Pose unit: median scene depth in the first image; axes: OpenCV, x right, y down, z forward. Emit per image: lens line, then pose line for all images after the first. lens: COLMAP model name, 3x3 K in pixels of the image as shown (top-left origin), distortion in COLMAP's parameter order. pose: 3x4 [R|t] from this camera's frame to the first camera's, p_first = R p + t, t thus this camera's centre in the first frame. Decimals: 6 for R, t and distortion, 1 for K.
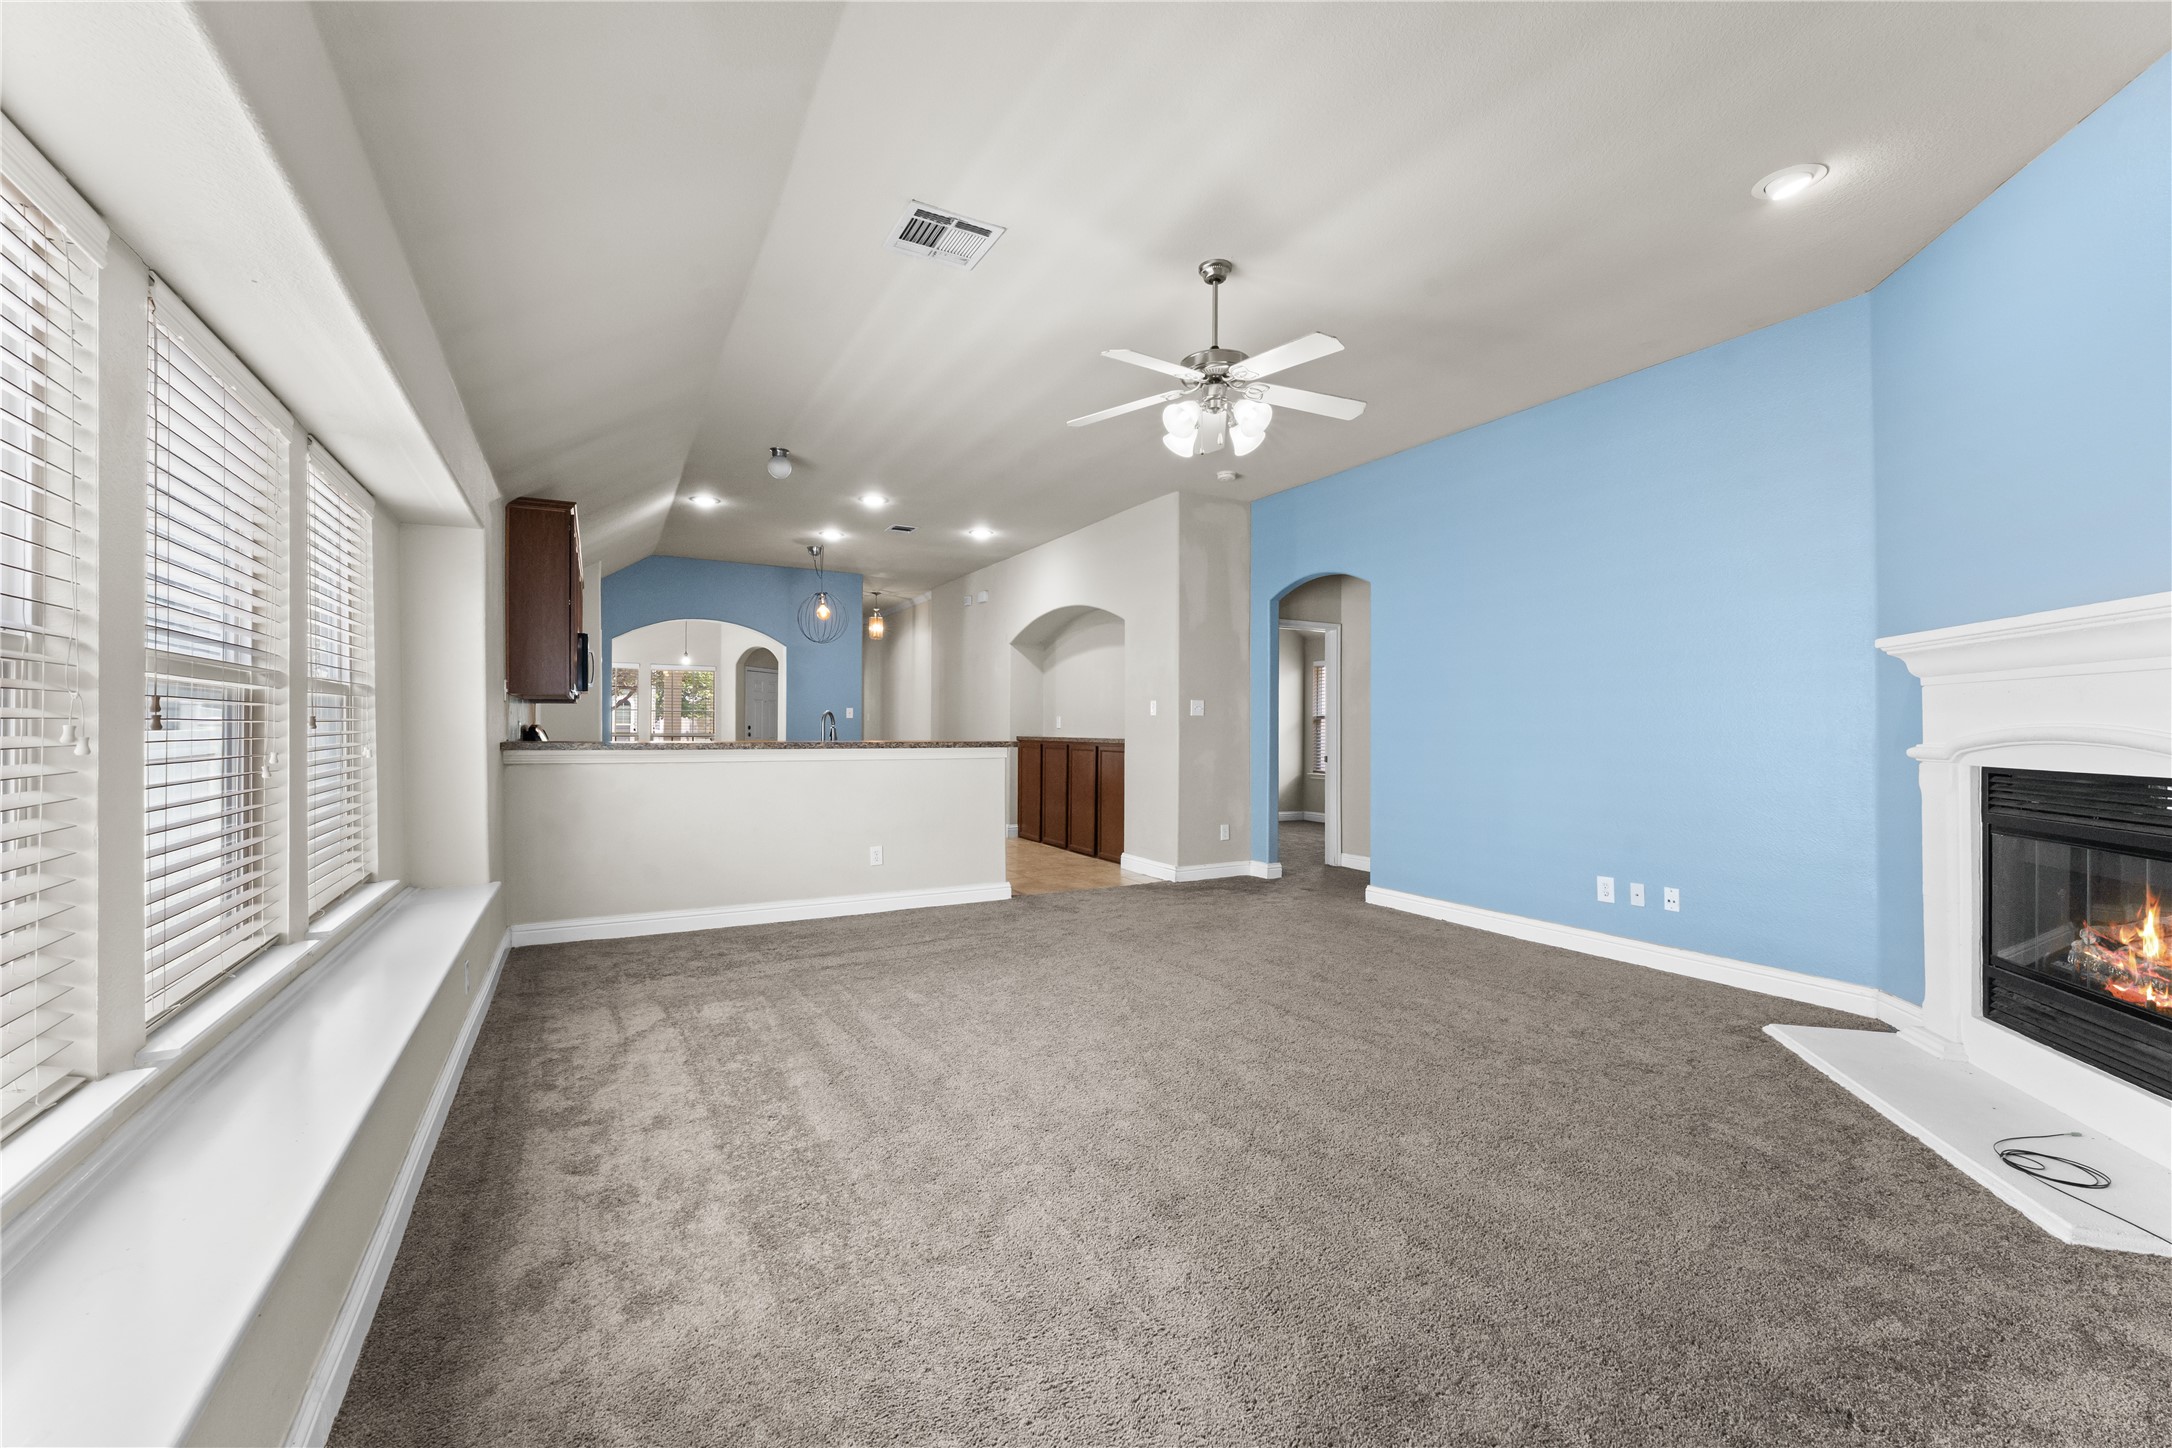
lens RADIAL K [[865.2, 0, 1084.9], [0, 865.2, 718.7], [0, 0, 1]] dist [-0.001875, -0.000431]
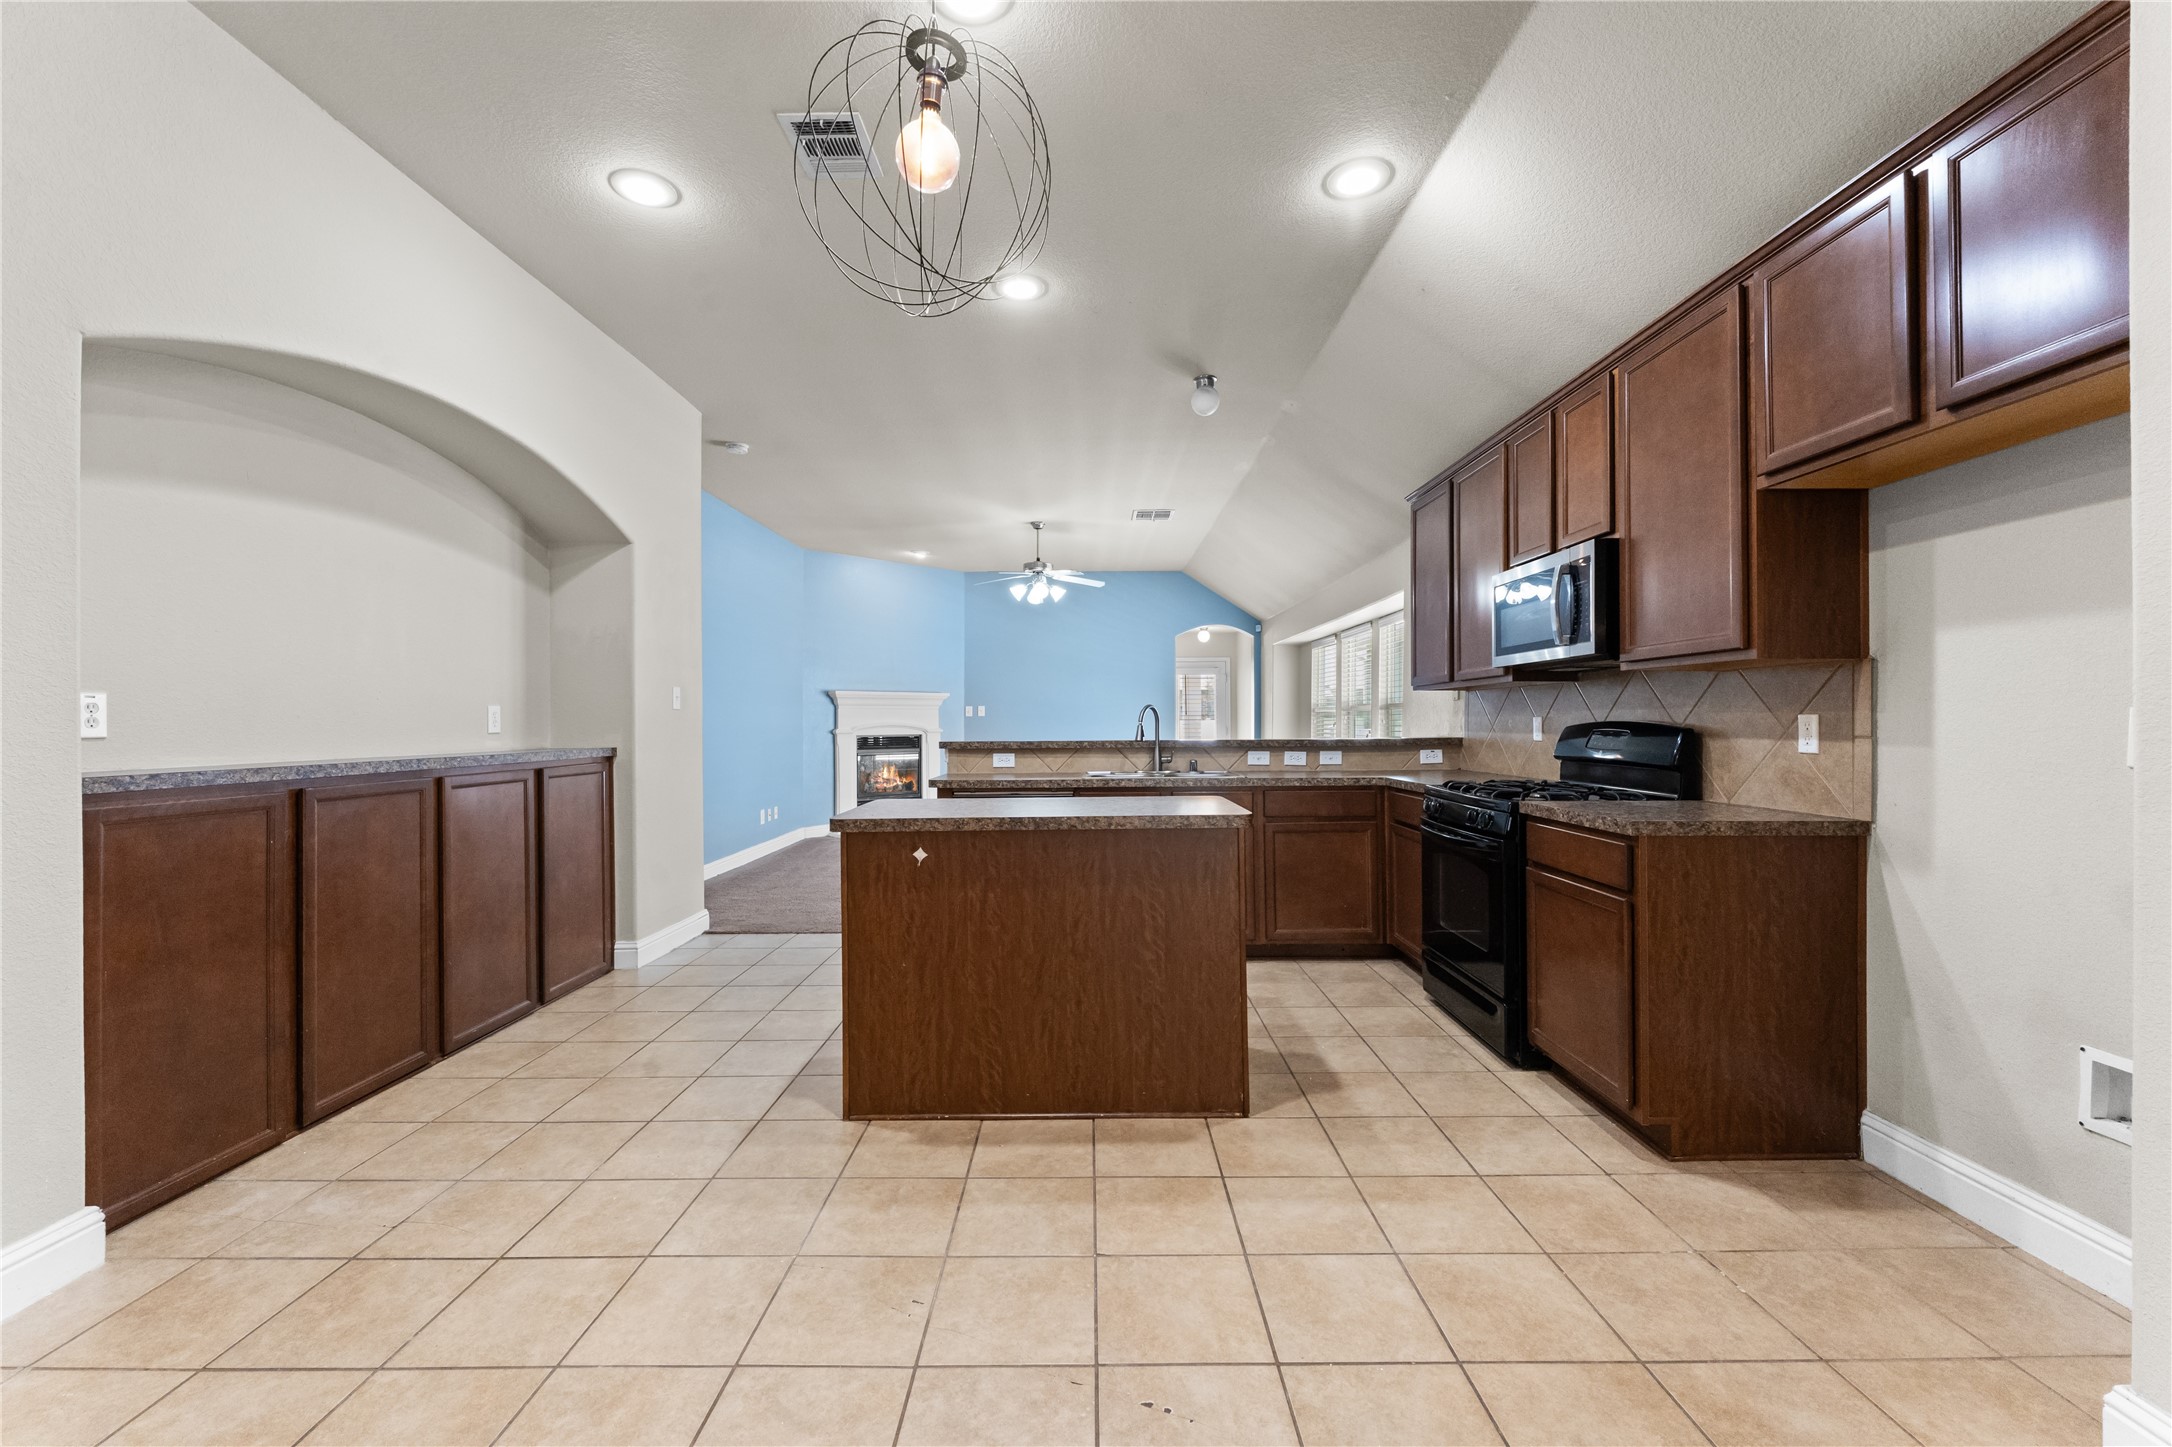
lens RADIAL K [[865.2, 0, 1084.9], [0, 865.2, 718.2], [0, 0, 1]] dist [-0.001875, -0.000431]
pose [[-0.868975, 0.004633, 0.494834, -0.865098], [0.000460, 0.999963, -0.008554, 0.014035], [-0.494856, -0.007206, -0.868945, 2.326514]]
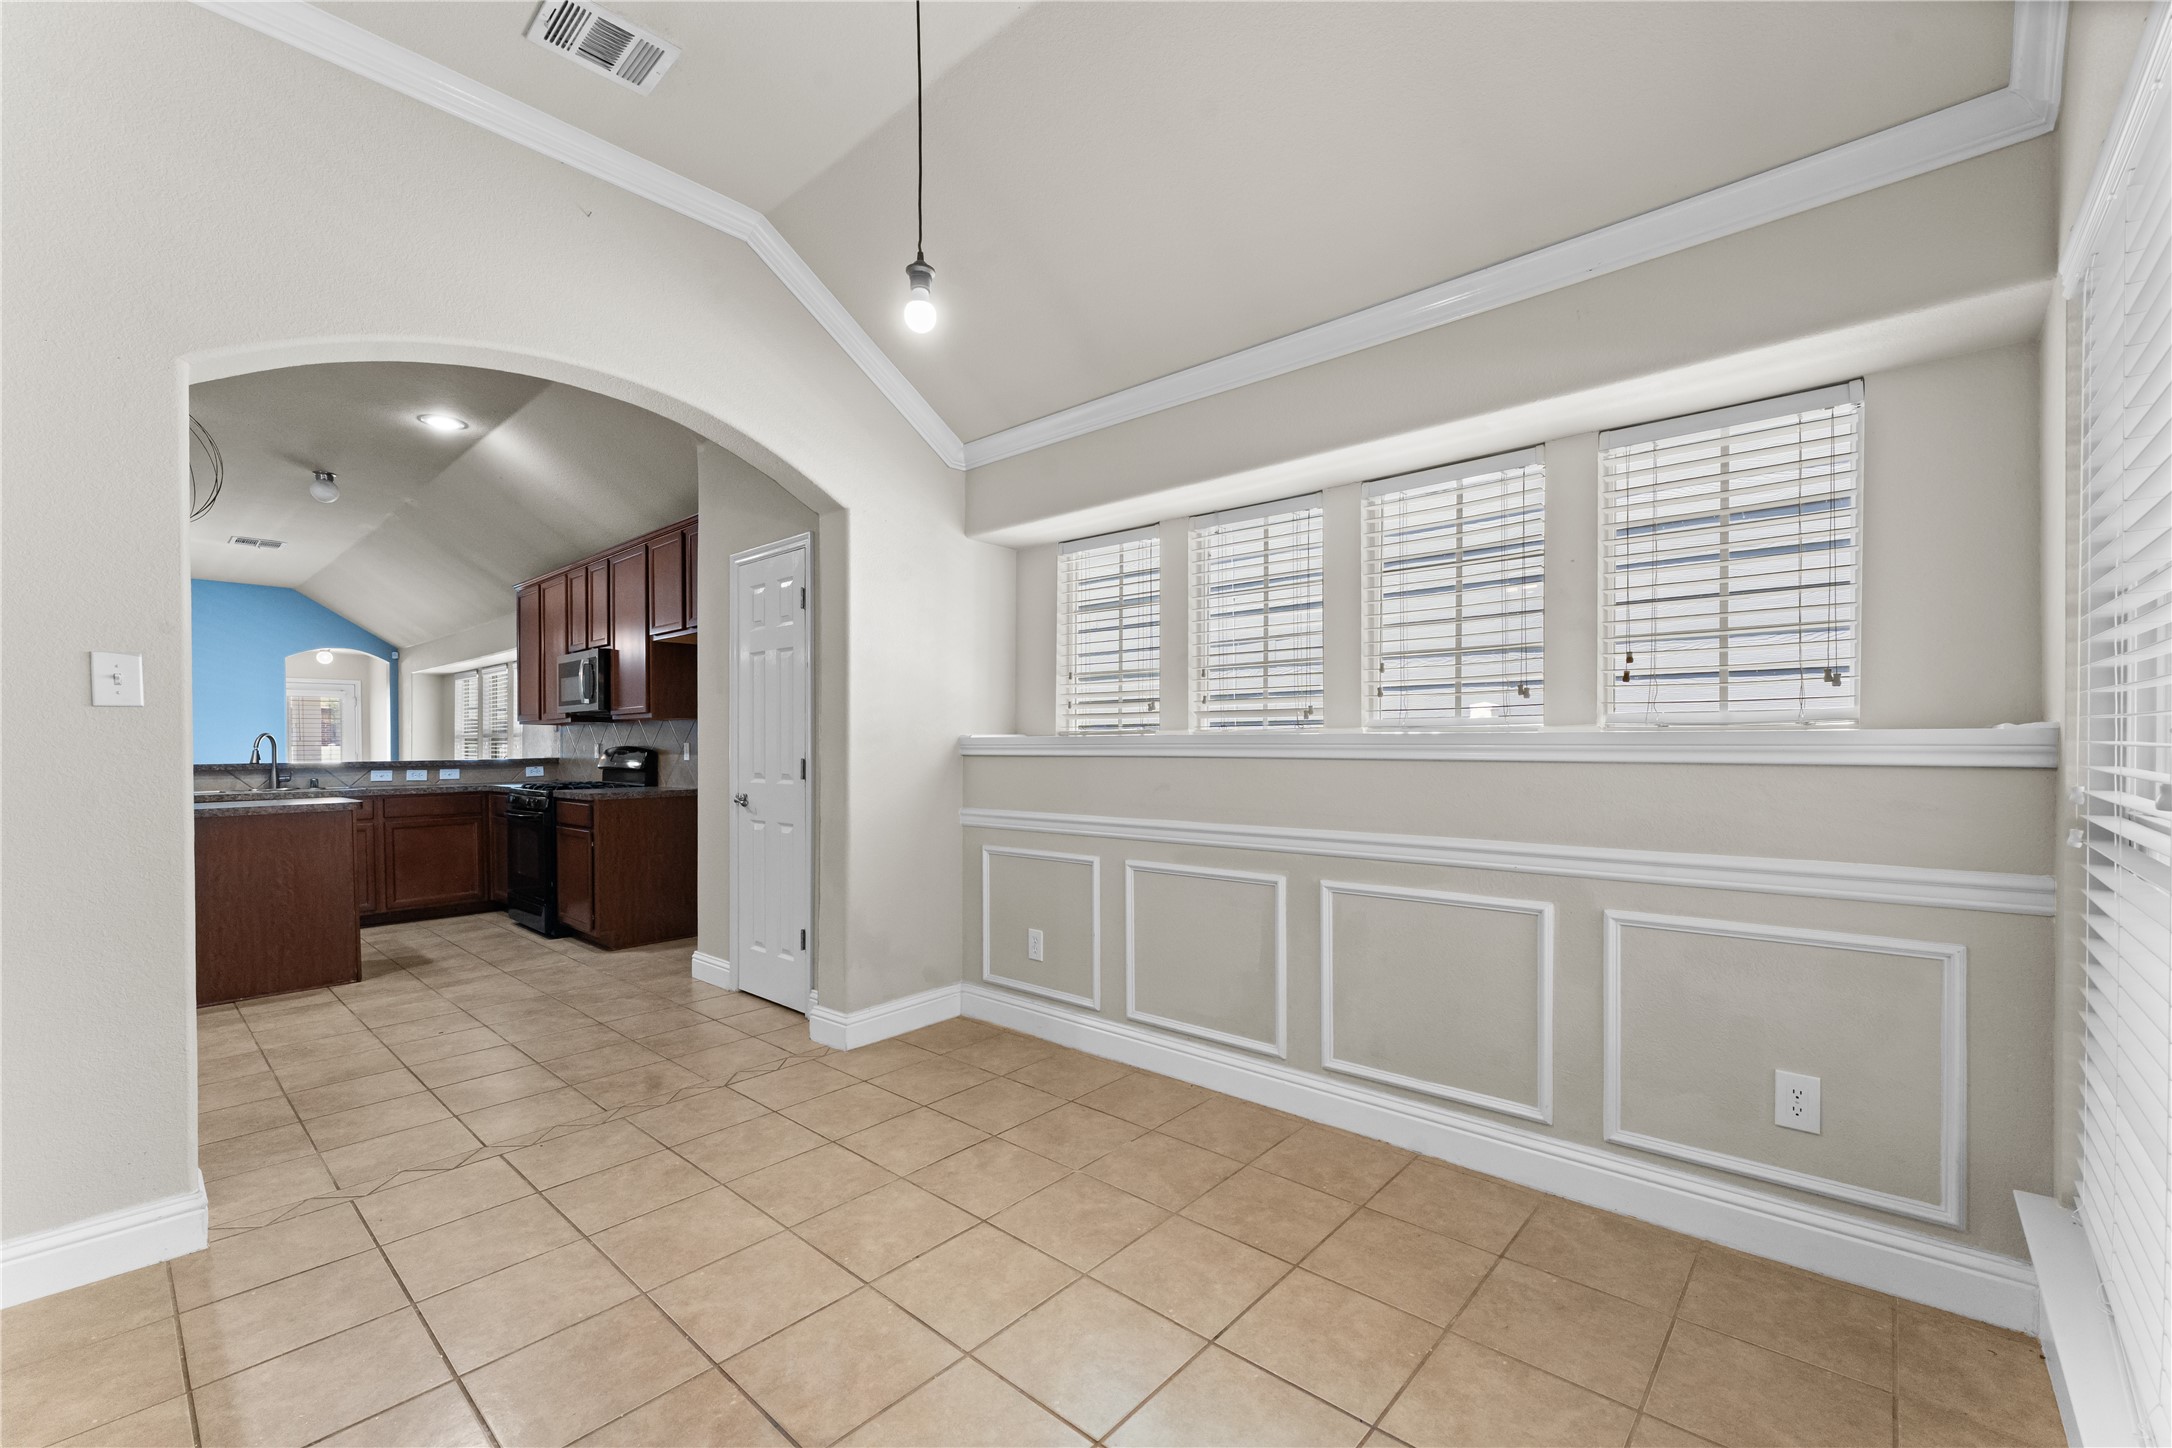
lens RADIAL K [[895.9, 0, 1092.9], [0, 895.9, 751.5], [0, 0, 1]] dist [0.000177, 0.000052]
pose [[-0.946880, 0.006980, -0.321511, -1.144168], [0.006400, 0.999975, 0.002860, 0.019641], [0.321523, 0.000650, -0.946901, 3.022043]]
